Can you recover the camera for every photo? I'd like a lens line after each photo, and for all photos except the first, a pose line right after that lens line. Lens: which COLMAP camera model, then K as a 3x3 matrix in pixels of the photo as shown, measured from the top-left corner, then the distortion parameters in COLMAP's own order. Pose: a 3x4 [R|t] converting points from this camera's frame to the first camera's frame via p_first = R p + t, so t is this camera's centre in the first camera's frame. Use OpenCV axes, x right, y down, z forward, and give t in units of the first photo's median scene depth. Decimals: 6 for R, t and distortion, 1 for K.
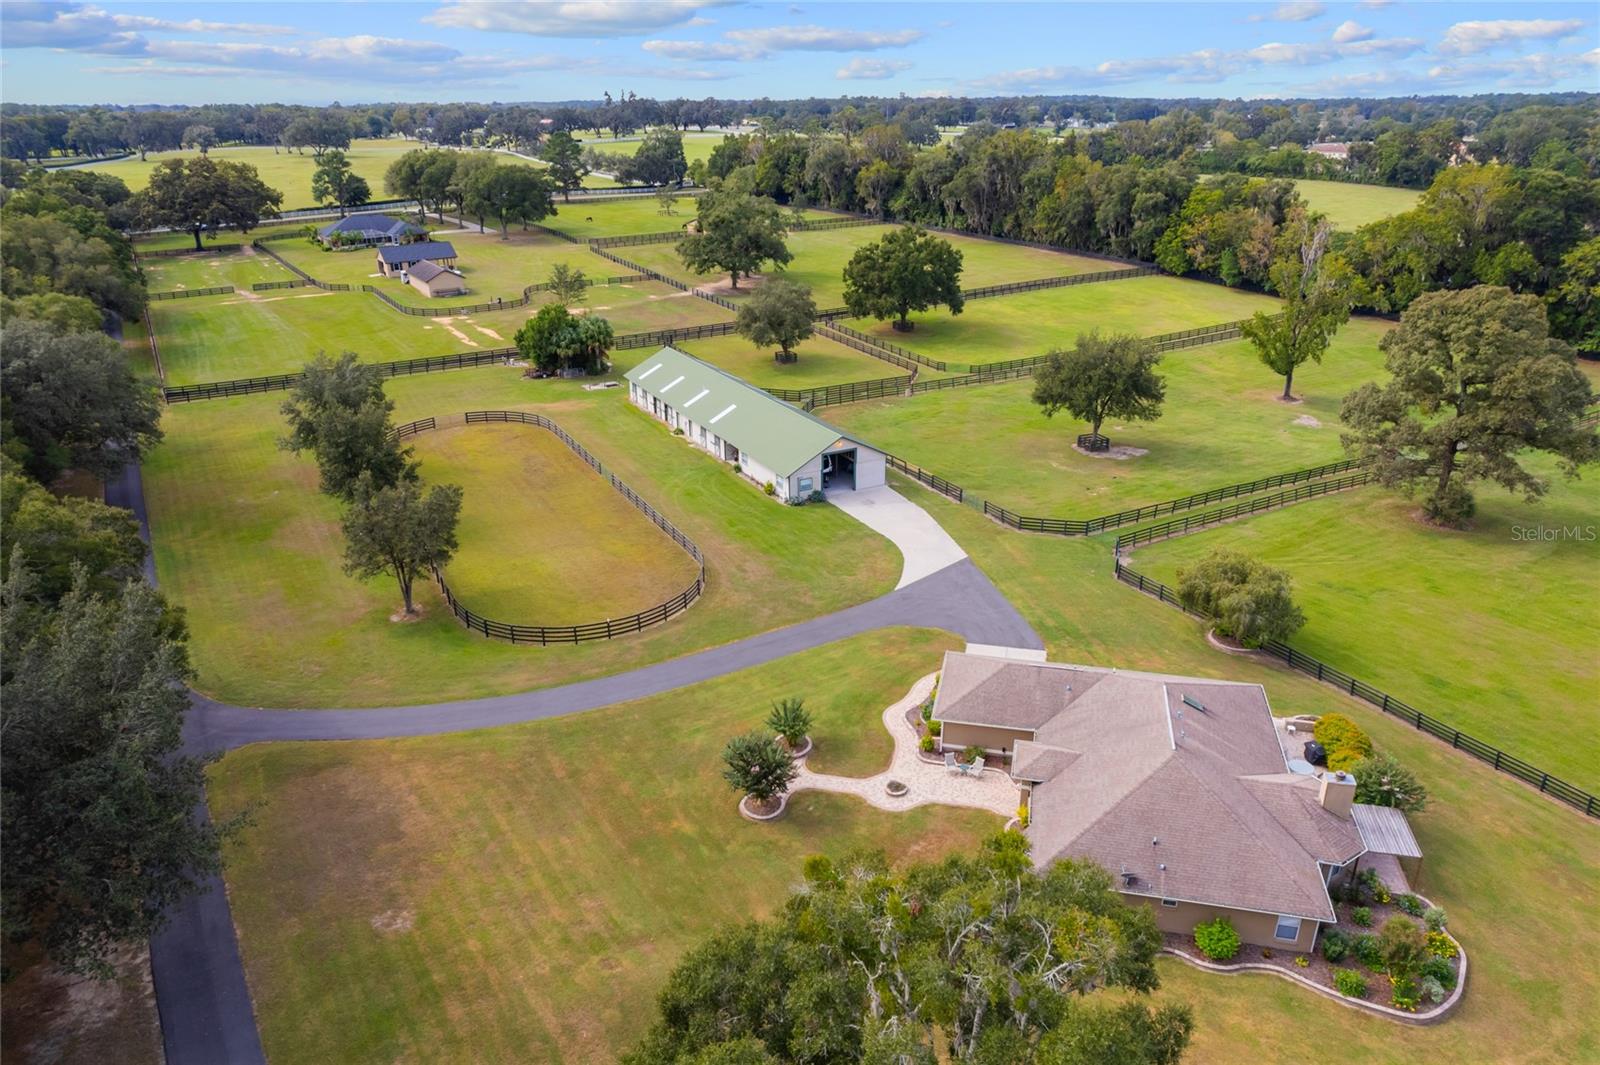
lens RADIAL K [[1033.4, 0, 820.4], [0, 1033.4, 535.3], [0, 0, 1]] dist [-0.050245, 0.028050]
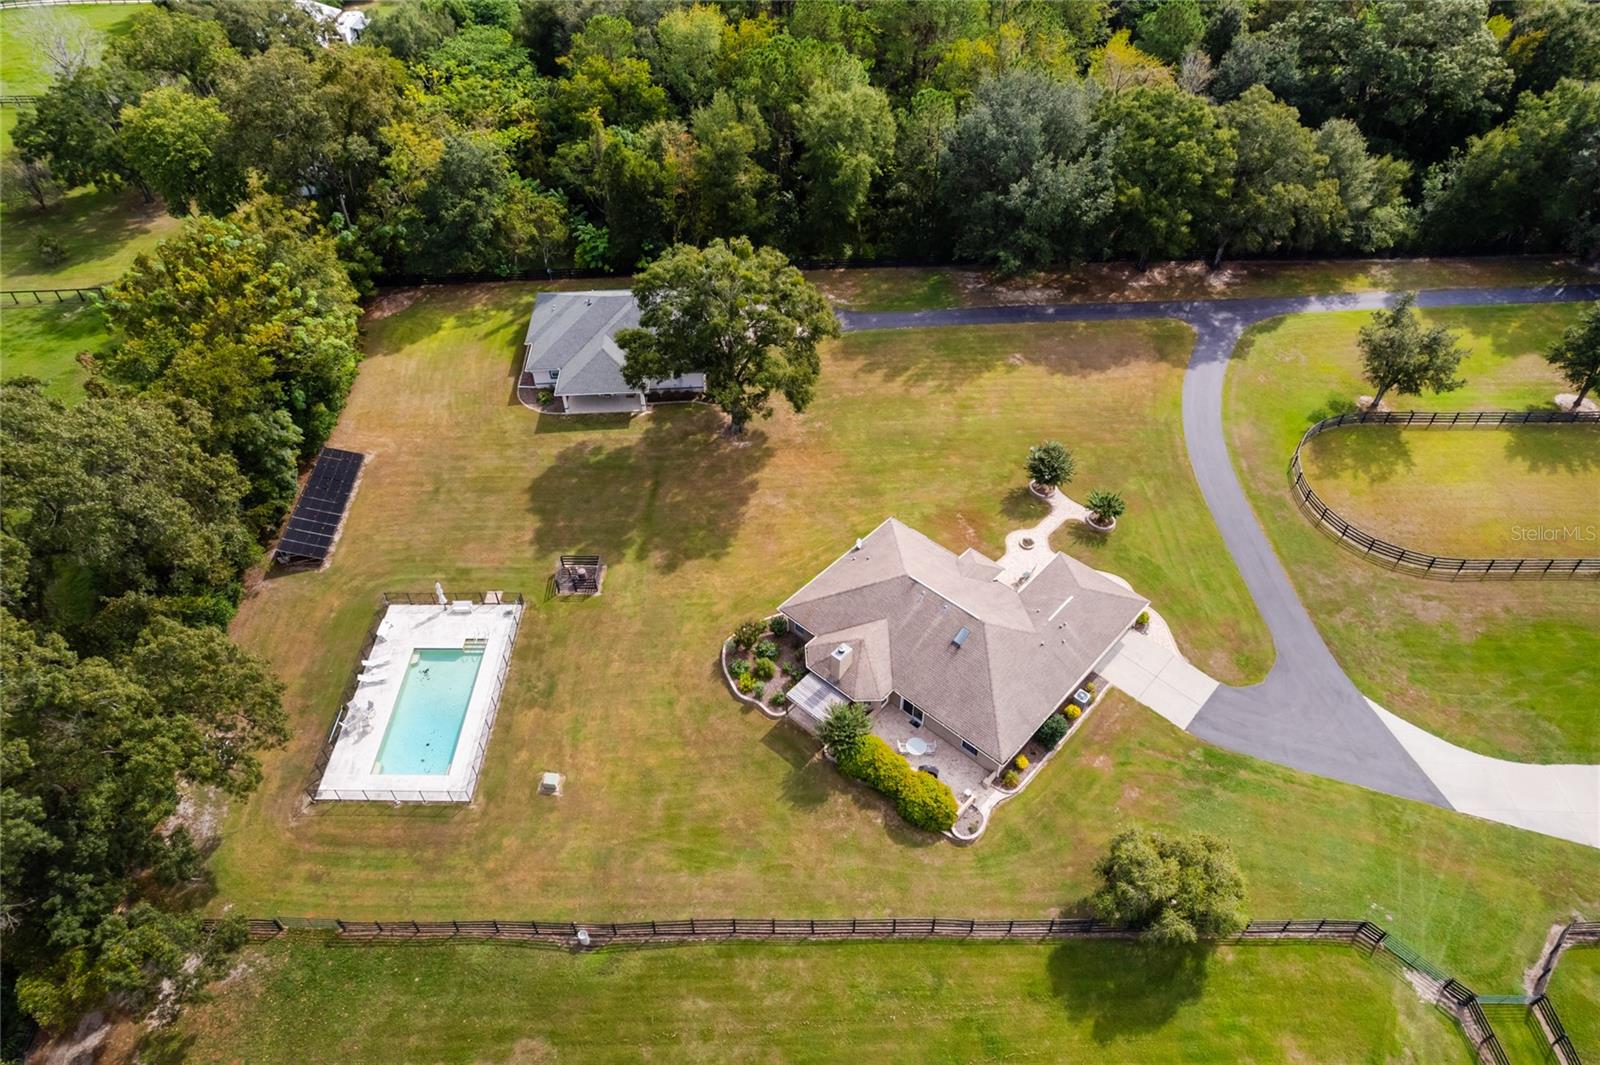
lens RADIAL K [[1029.2, 0, 807.4], [0, 1029.2, 534.6], [0, 0, 1]] dist [-0.077815, 0.074548]
pose [[-0.497055, 0.610143, -0.616978, 0.641264], [-0.330926, 0.524002, 0.784800, -0.461328], [0.802137, 0.594263, -0.058546, 0.463183]]
